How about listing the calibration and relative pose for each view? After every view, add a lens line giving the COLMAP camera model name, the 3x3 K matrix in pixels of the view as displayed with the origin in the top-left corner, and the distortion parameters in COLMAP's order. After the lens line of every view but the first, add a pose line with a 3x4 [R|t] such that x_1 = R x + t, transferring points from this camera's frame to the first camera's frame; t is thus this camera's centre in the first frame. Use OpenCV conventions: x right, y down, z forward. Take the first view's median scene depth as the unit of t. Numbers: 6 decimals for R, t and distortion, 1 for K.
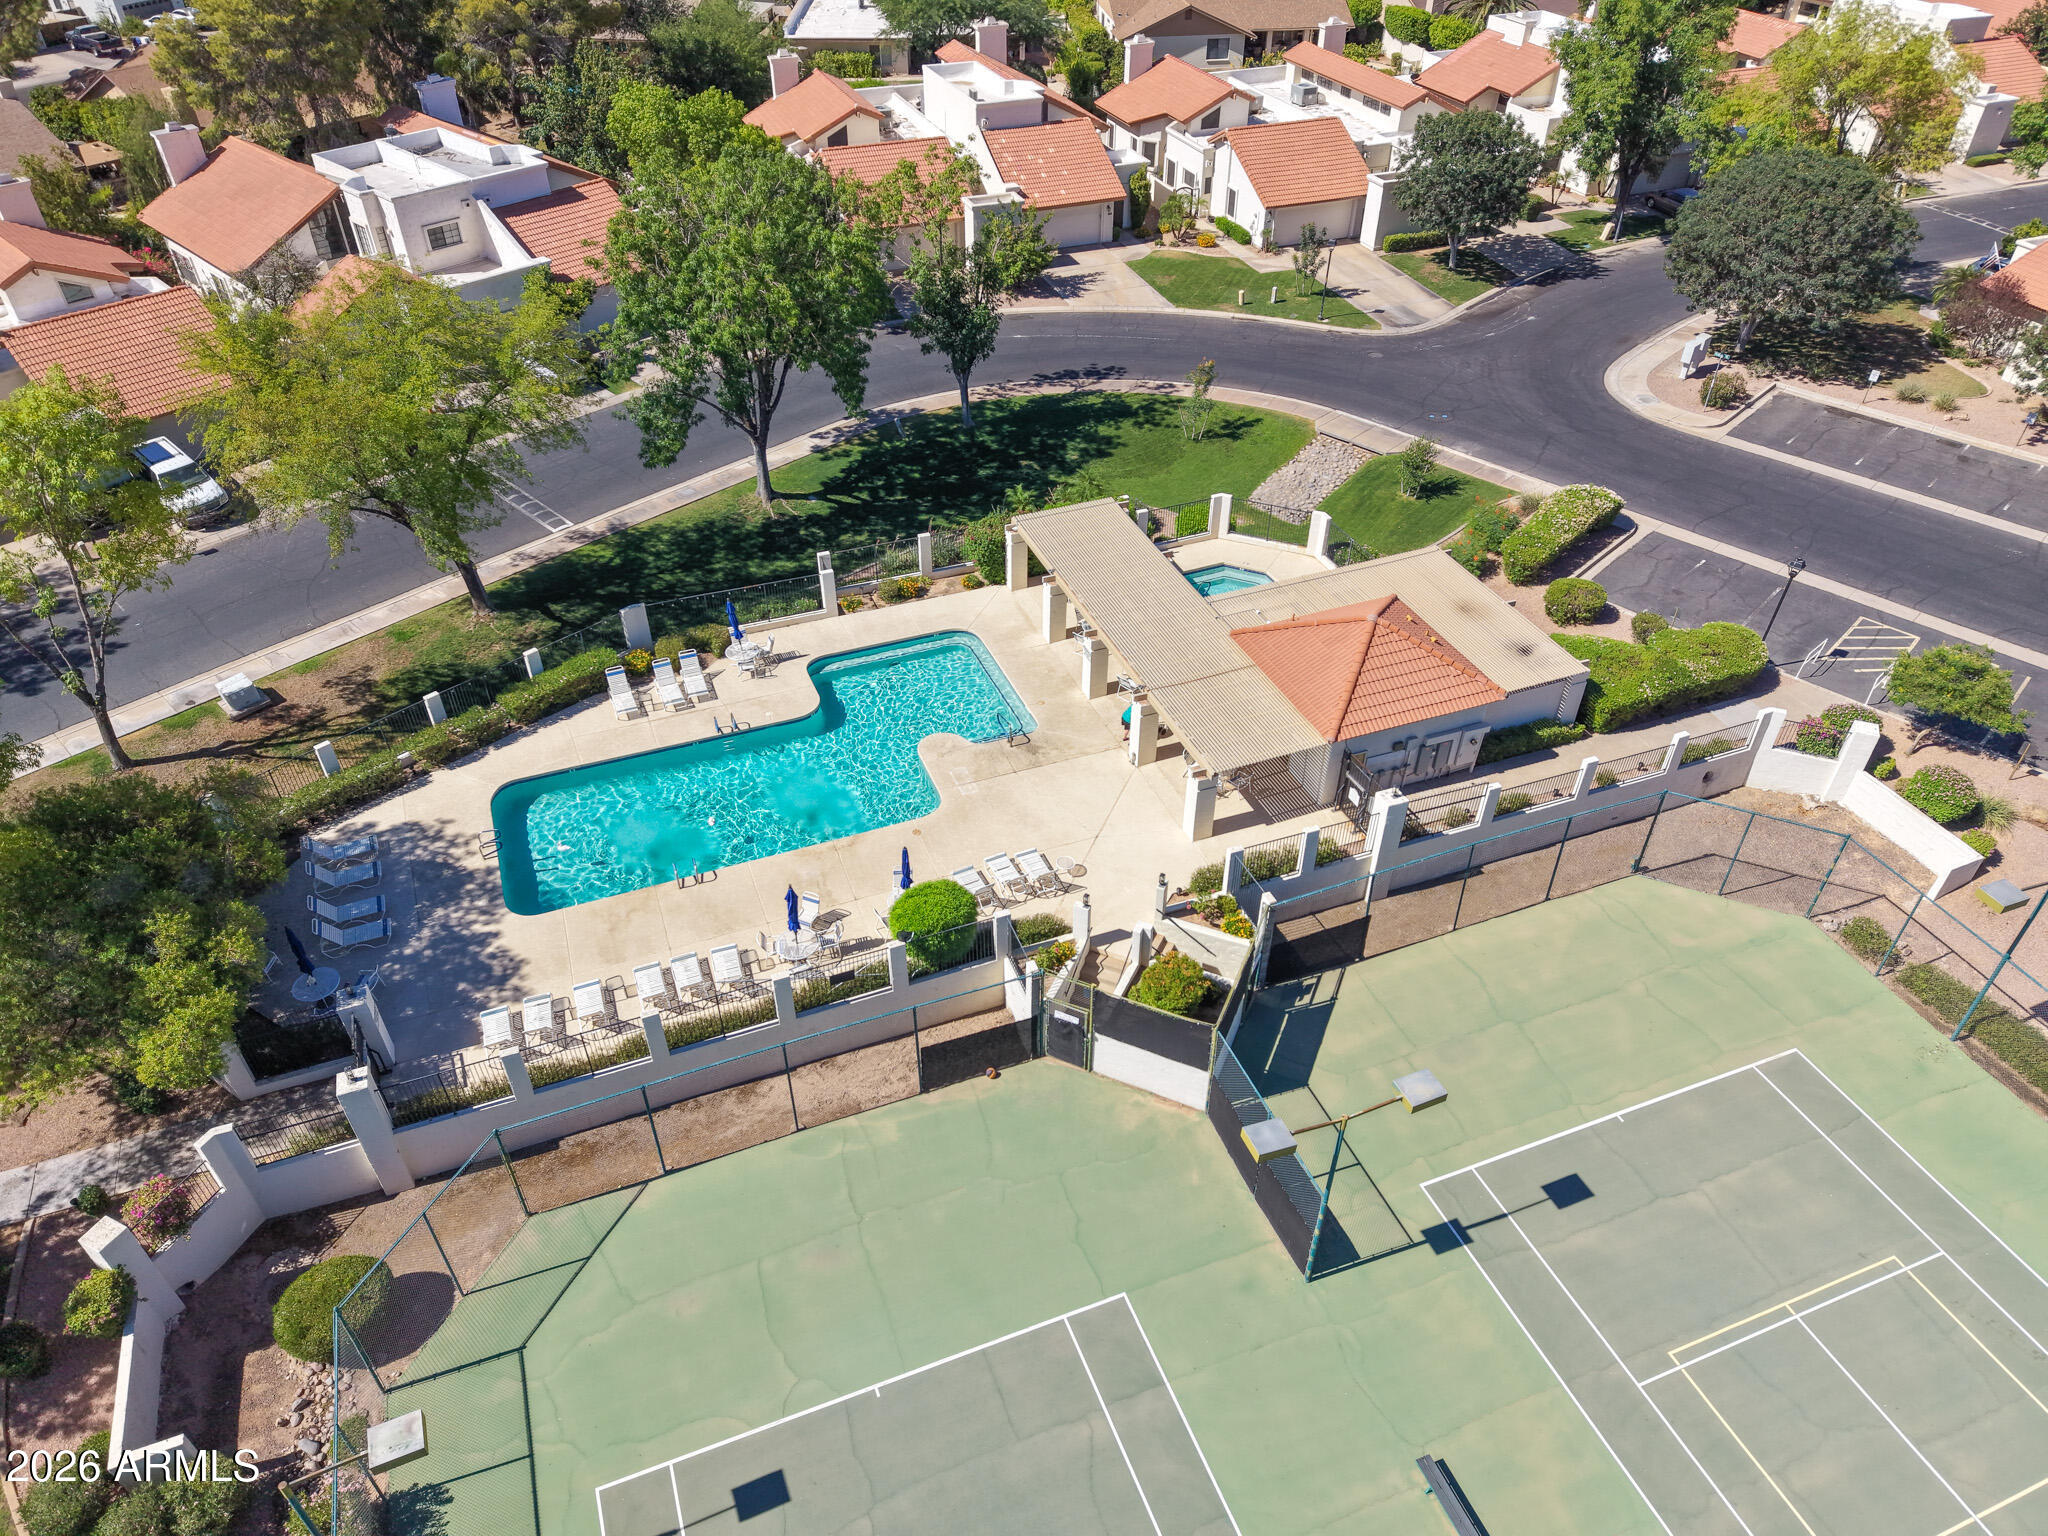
lens RADIAL K [[1355.0, 0, 1016.1], [0, 1355.0, 761.7], [0, 0, 1]] dist [0.035809, -0.035545]
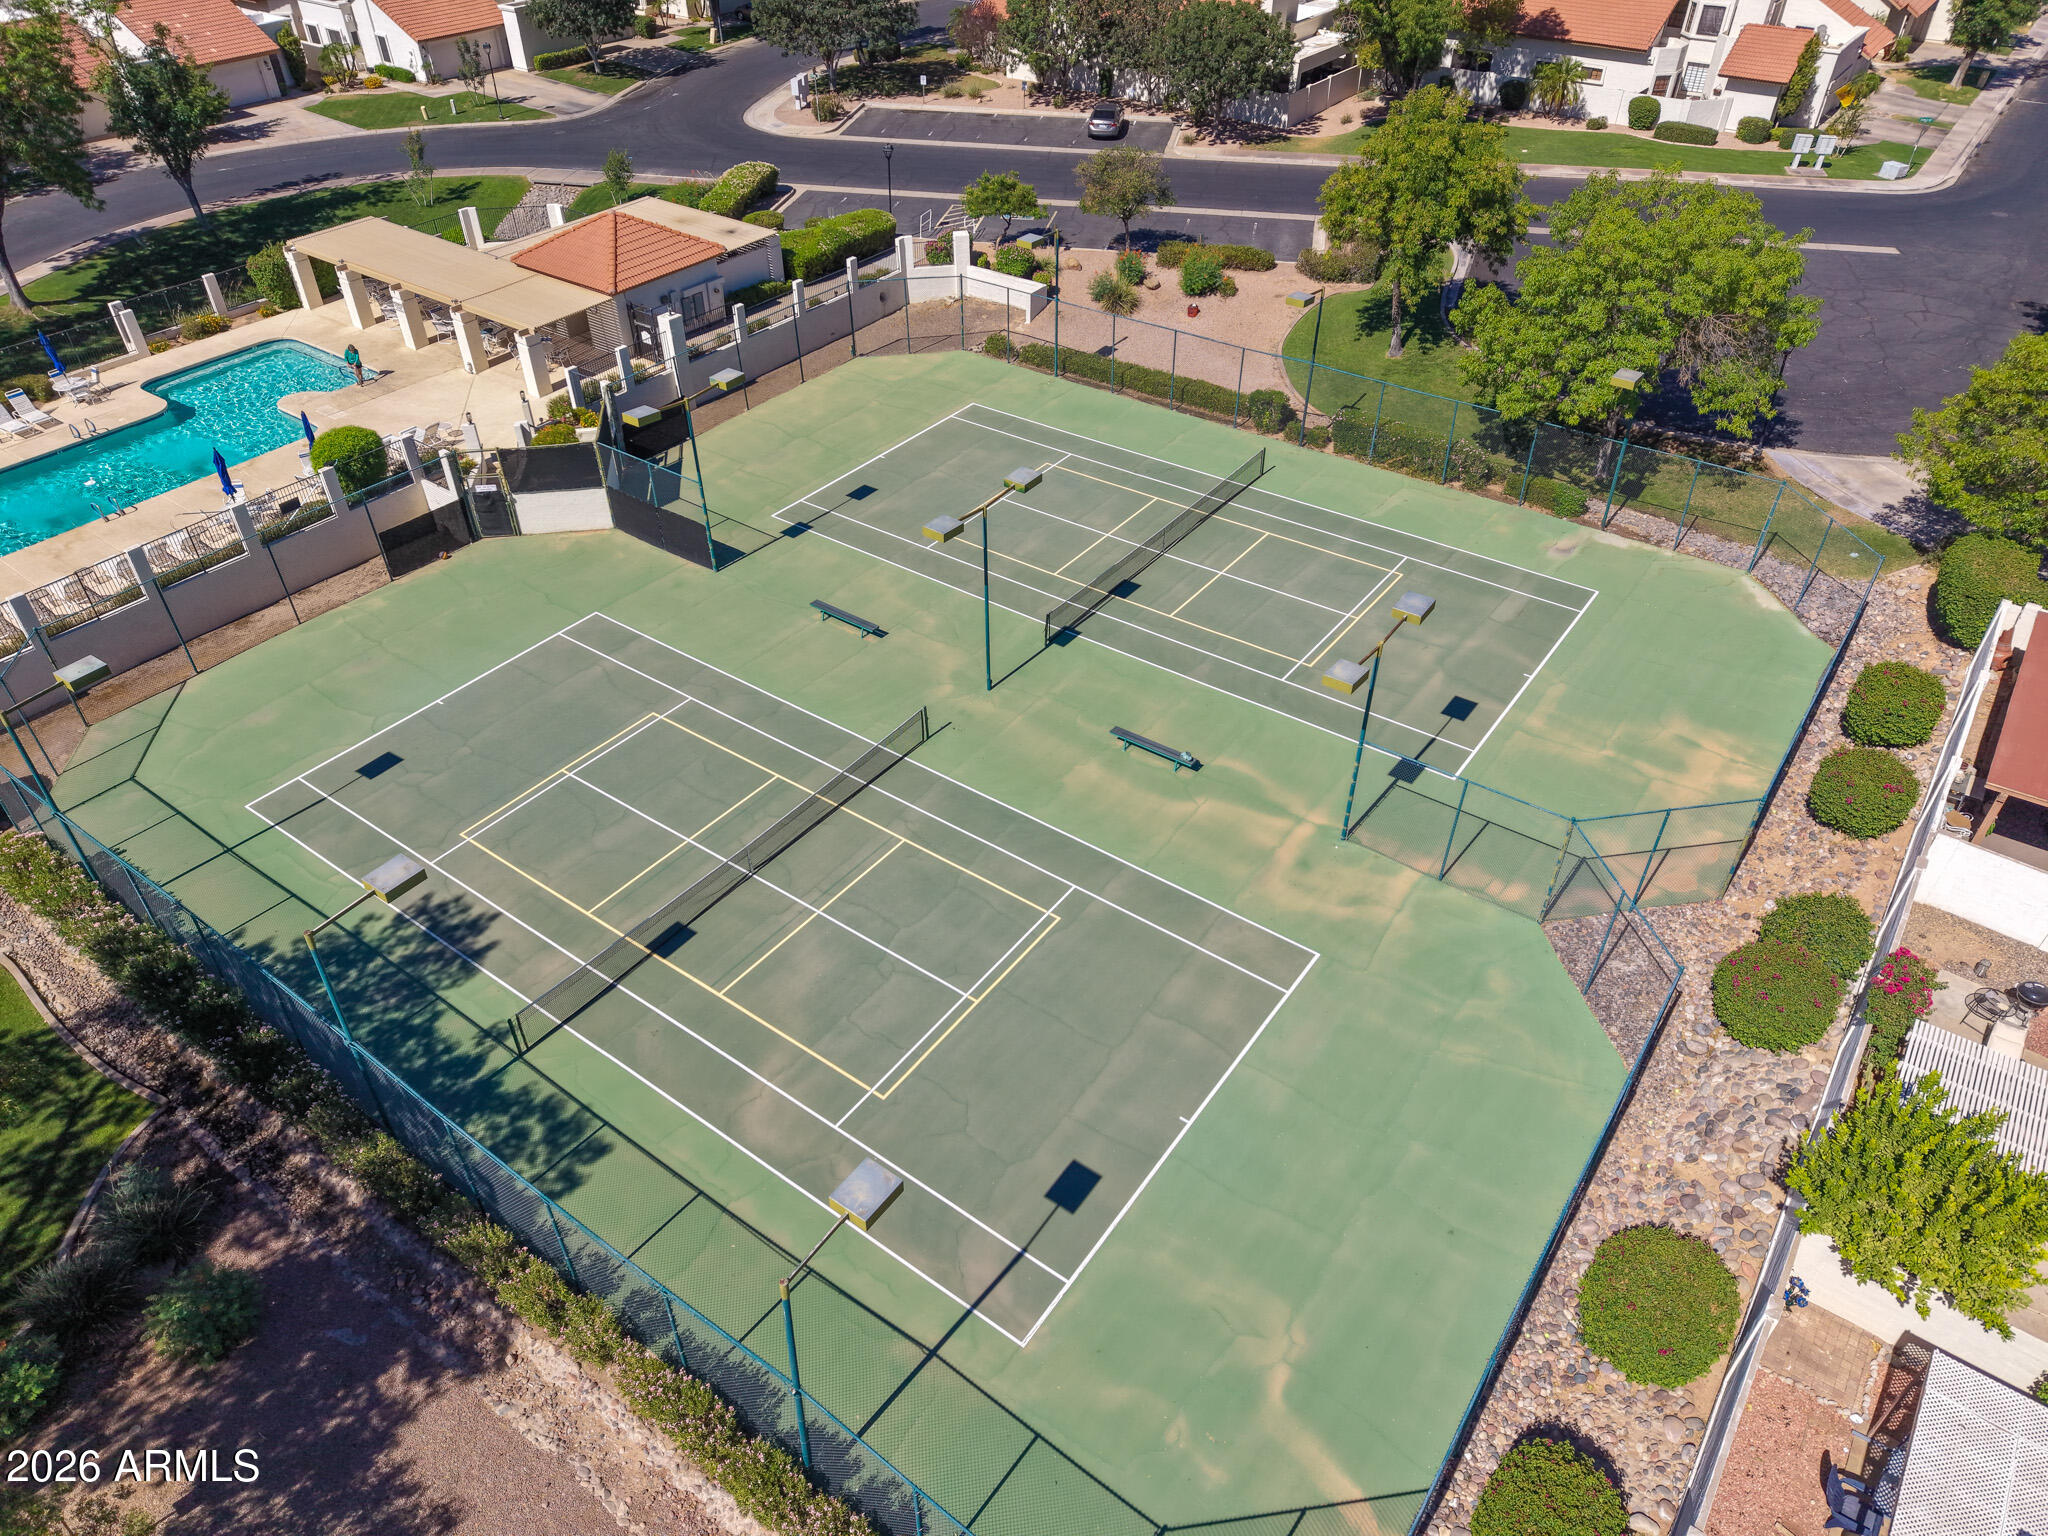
lens RADIAL K [[1355.0, 0, 1016.1], [0, 1355.0, 761.7], [0, 0, 1]] dist [0.035809, -0.035545]
pose [[0.839597, -0.342391, 0.421717, -0.097088], [0.342281, 0.936294, 0.078725, 0.276870], [-0.421806, 0.078248, 0.903304, -0.209225]]
